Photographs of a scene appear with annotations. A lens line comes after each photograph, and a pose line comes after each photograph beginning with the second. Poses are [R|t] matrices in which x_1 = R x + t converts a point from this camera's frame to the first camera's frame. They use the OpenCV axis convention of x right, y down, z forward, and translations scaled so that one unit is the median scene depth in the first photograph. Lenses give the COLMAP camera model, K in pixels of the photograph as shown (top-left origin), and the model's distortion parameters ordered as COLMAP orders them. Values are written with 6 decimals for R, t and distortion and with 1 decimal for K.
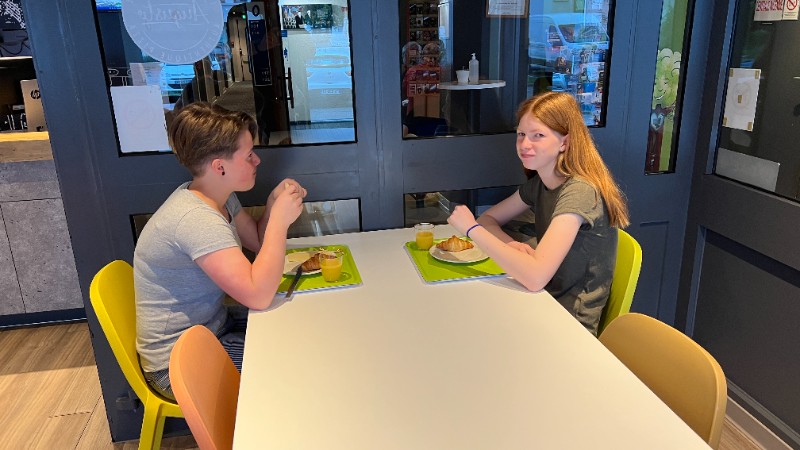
lens RADIAL K [[624.3, 0, 401.7], [0, 624.3, 223.6], [0, 0, 1]] dist [0.058017, -0.022076]
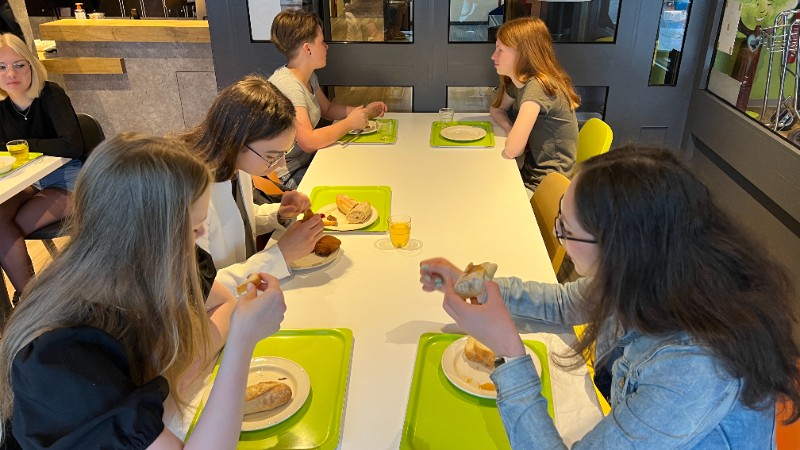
lens RADIAL K [[624.3, 0, 399.5], [0, 624.3, 225.9], [0, 0, 1]] dist [0.058017, -0.022076]
pose [[0.970718, 0.126487, -0.204222, 0.209968], [-0.094780, 0.982844, 0.158221, 0.041823], [0.220732, -0.134232, 0.966053, -0.340025]]
